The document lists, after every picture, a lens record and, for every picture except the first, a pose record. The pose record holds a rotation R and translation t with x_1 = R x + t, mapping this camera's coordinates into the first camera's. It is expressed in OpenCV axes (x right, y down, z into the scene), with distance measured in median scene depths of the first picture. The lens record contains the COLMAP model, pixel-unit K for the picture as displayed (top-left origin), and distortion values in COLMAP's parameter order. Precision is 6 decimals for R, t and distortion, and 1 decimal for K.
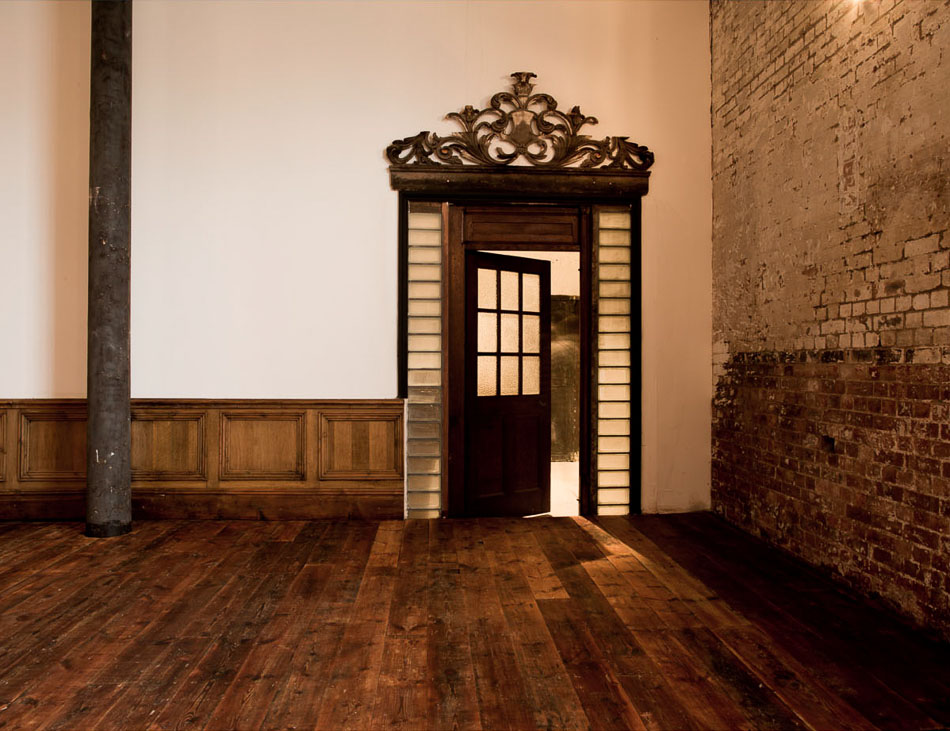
lens RADIAL K [[752.0, 0, 474.4], [0, 752.0, 366.7], [0, 0, 1]] dist [-0.060865, 0.061947]
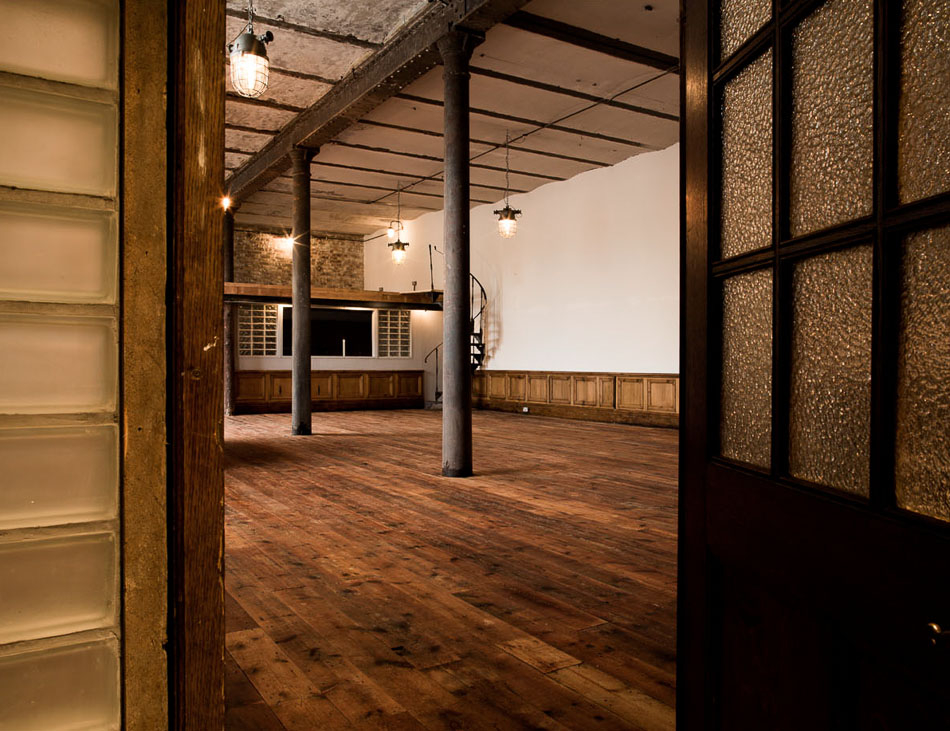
lens RADIAL K [[752.0, 0, 474.7], [0, 752.0, 359.9], [0, 0, 1]] dist [-0.060865, 0.061947]
pose [[-0.879349, -0.005326, -0.476148, 0.178461], [-0.006339, 0.999980, 0.000522, 0.011939], [0.476135, 0.003477, -0.879365, 1.232998]]
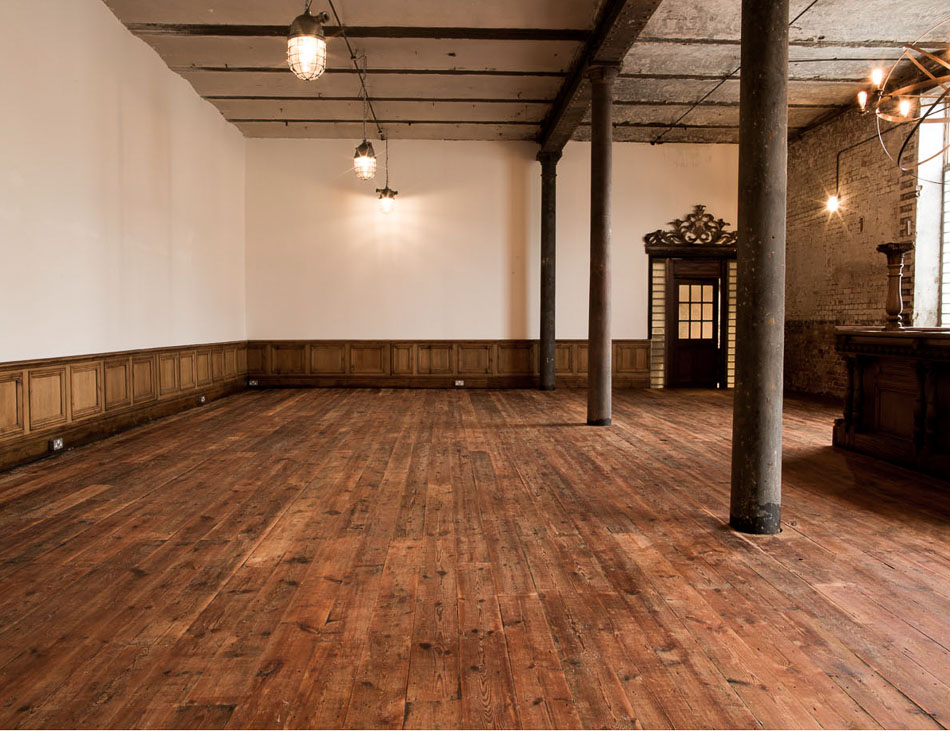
lens RADIAL K [[752.0, 0, 475.3], [0, 752.0, 361.2], [0, 0, 1]] dist [-0.060865, 0.061947]
pose [[0.999900, -0.002588, -0.013883, -0.639496], [0.003212, 0.998979, 0.045056, 0.001362], [0.013753, -0.045096, 0.998888, -1.473291]]
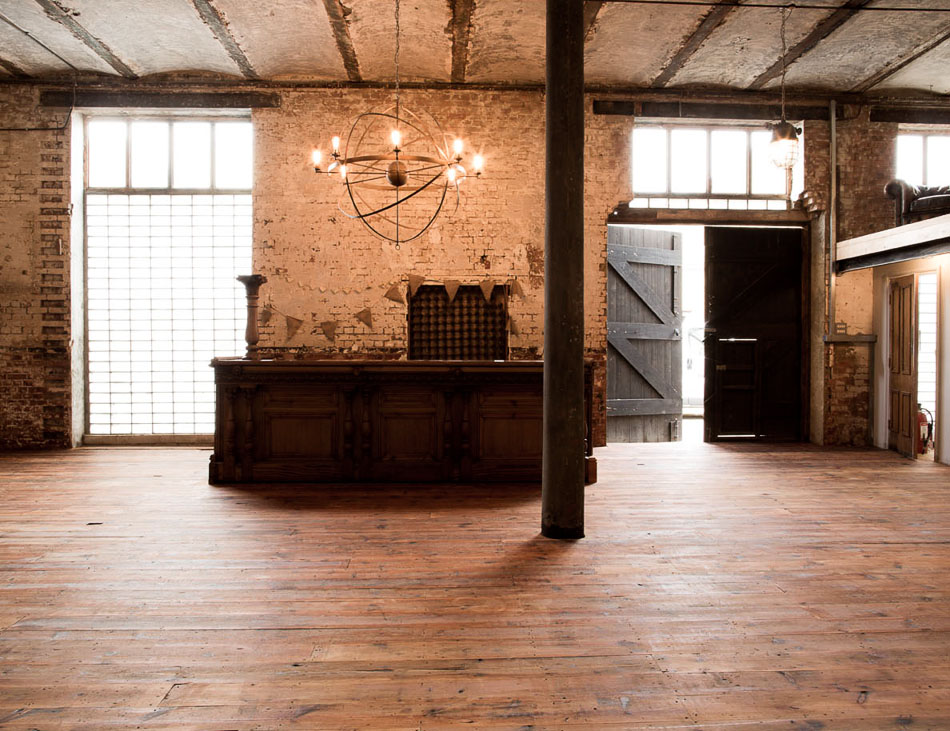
lens RADIAL K [[752.0, 0, 475.3], [0, 752.0, 359.5], [0, 0, 1]] dist [-0.060865, 0.061947]
pose [[0.000960, -0.021236, 0.999774, -1.255111], [0.003919, 0.999767, 0.021232, -0.017806], [-0.999992, 0.003897, 0.001043, -0.590085]]
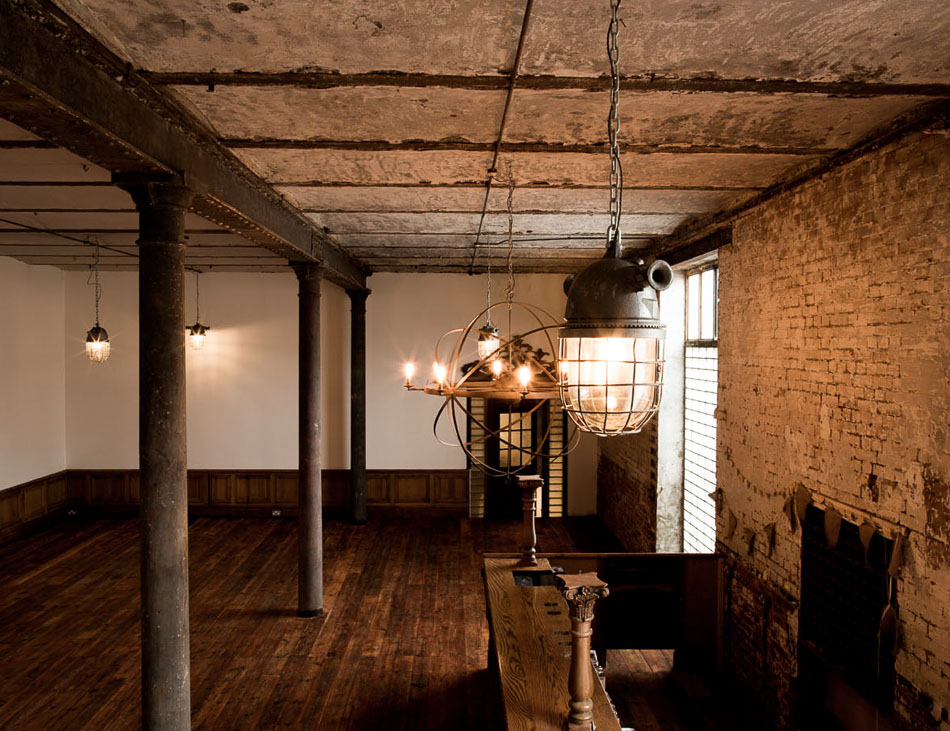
lens RADIAL K [[752.0, 0, 483.0], [0, 752.0, 363.5], [0, 0, 1]] dist [-0.060865, 0.061947]
pose [[0.999849, 0.000304, -0.017393, -0.005801], [0.000063, 0.999776, 0.021145, -0.359196], [0.017395, -0.021143, 0.999625, -1.466431]]
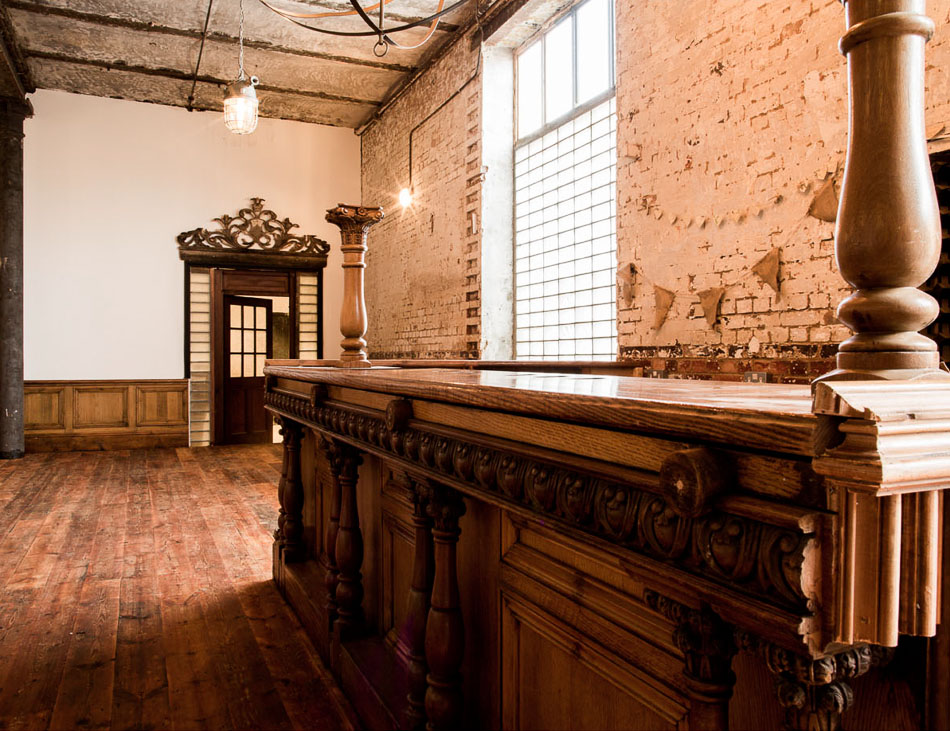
lens RADIAL K [[752.0, 0, 477.7], [0, 752.0, 361.5], [0, 0, 1]] dist [-0.060865, 0.061947]
pose [[0.931967, -0.004611, 0.362515, -0.096148], [0.004745, 0.999989, 0.000519, 0.004311], [-0.362513, 0.001236, 0.931978, -0.890228]]
